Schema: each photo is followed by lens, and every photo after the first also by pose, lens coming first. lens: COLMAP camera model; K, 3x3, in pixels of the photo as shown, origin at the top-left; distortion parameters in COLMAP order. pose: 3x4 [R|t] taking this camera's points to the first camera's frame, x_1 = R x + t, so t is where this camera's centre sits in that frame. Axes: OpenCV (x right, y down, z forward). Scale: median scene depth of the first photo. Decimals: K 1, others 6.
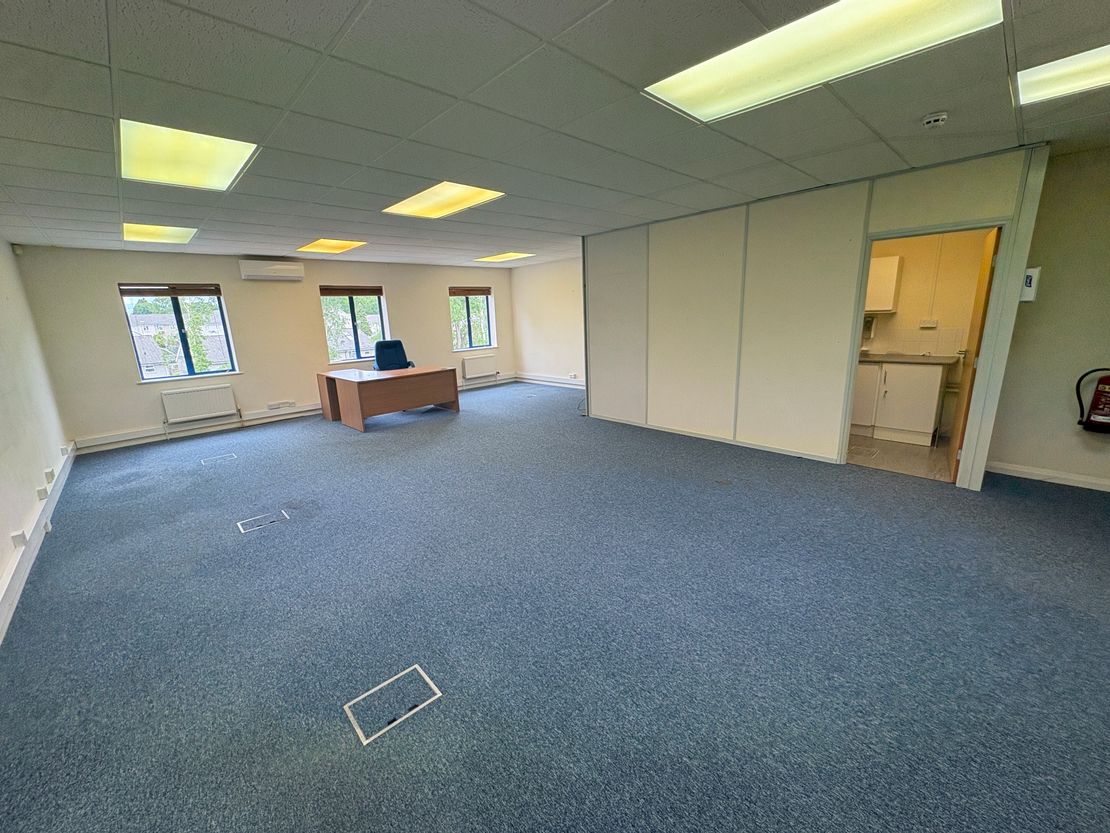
lens RADIAL K [[443.8, 0, 551.2], [0, 443.8, 414.9], [0, 0, 1]] dist [-0.000673, 0.000156]
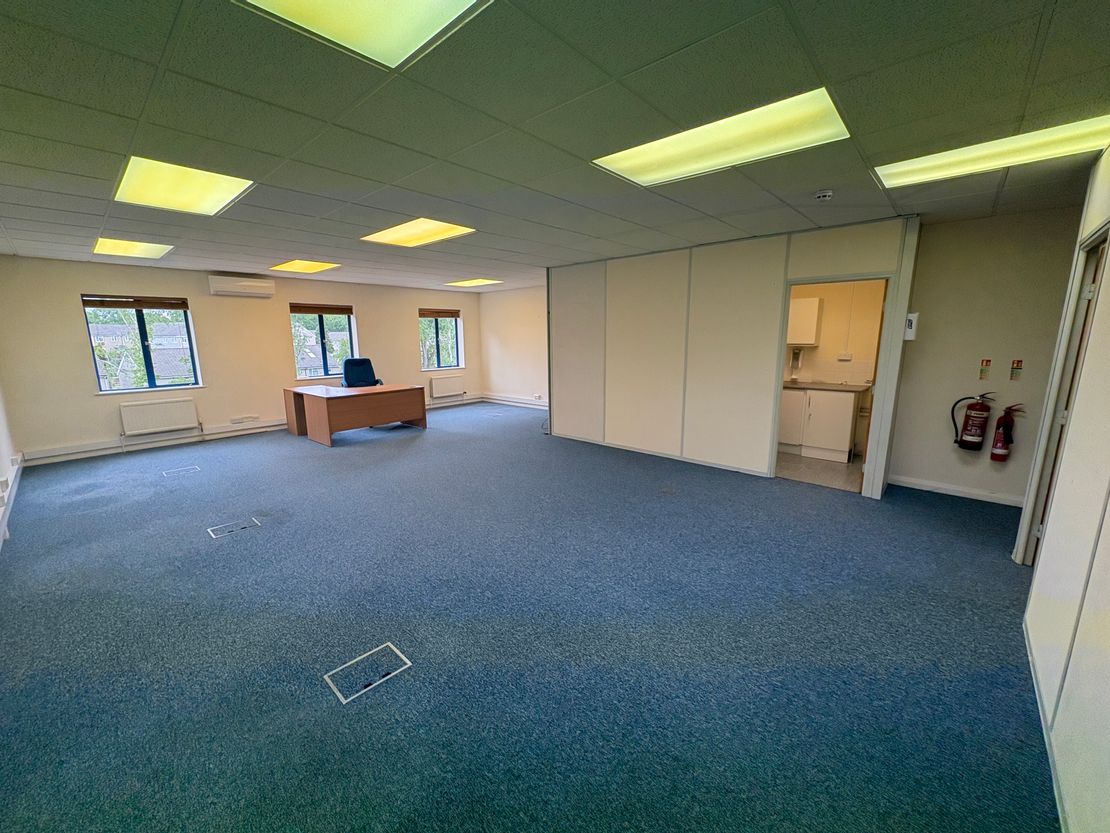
lens RADIAL K [[443.8, 0, 551.2], [0, 443.8, 414.9], [0, 0, 1]] dist [-0.000673, 0.000156]
pose [[0.996982, 0.017551, 0.075625, 0.007457], [-0.013691, 0.998591, -0.051266, 0.019392], [-0.076418, 0.050076, 0.995818, -0.101333]]
